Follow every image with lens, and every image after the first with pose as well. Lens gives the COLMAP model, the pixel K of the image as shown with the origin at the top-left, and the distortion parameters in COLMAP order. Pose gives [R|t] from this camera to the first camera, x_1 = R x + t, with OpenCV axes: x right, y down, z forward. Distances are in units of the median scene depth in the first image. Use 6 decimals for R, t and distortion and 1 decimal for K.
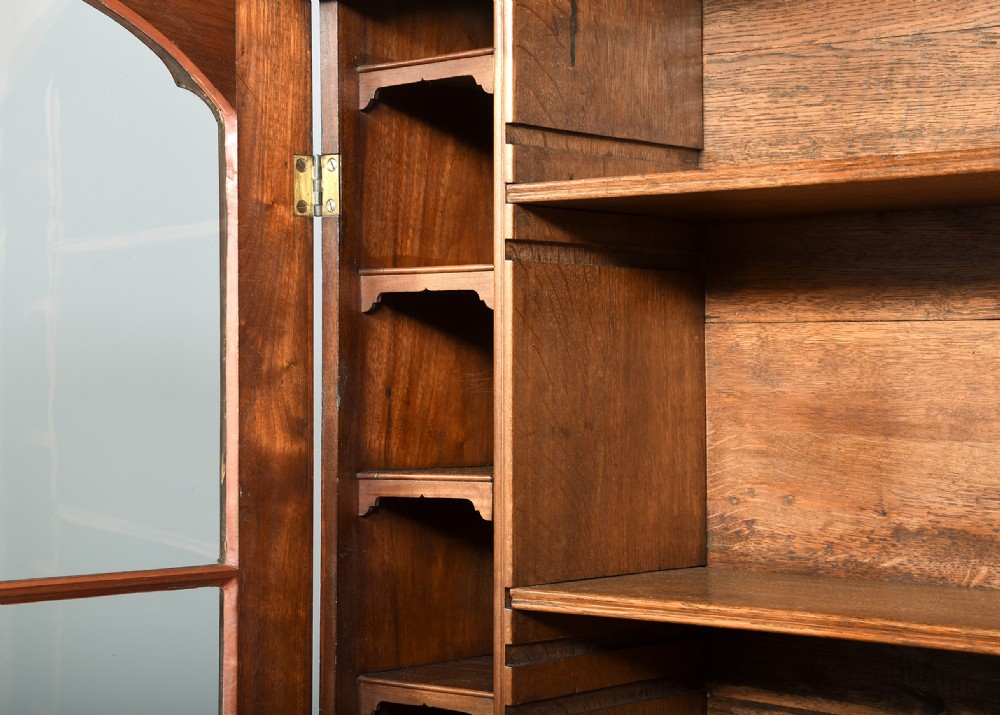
lens RADIAL K [[1949.7, 0, 555.2], [0, 1949.7, 359.1], [0, 0, 1]] dist [0.251247, 0.340162]
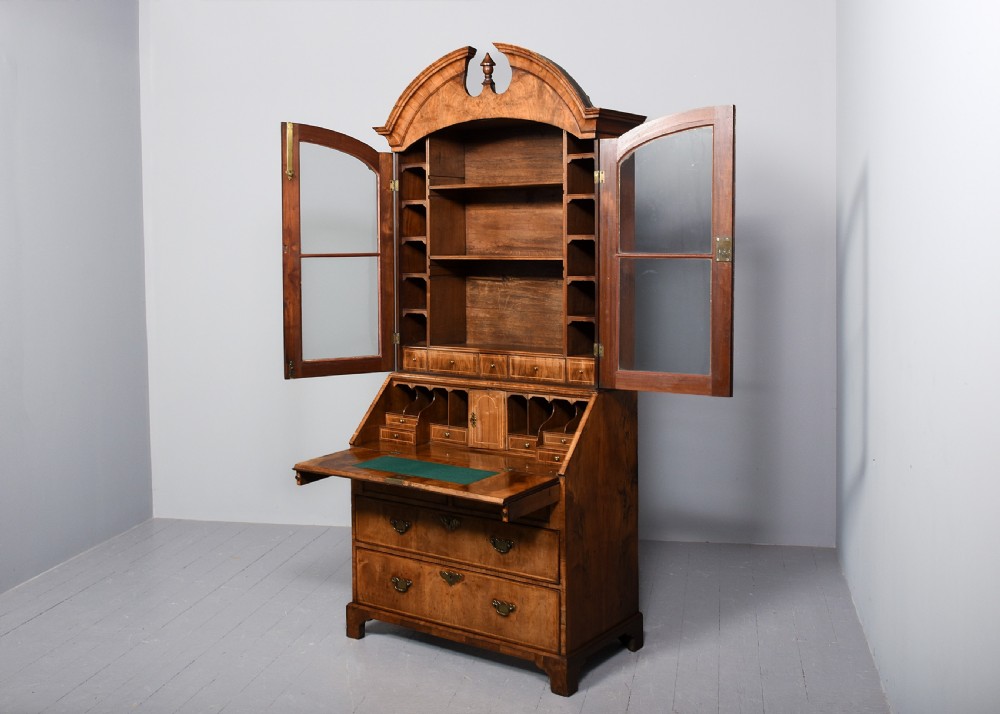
lens RADIAL K [[1068.1, 0, 502.5], [0, 1068.1, 294.1], [0, 0, 1]] dist [-0.057897, 0.007680]
pose [[0.999312, -0.005858, 0.036613, 0.072151], [0.003937, 0.998623, 0.052315, 0.061826], [-0.036869, -0.052135, 0.997959, -2.036419]]
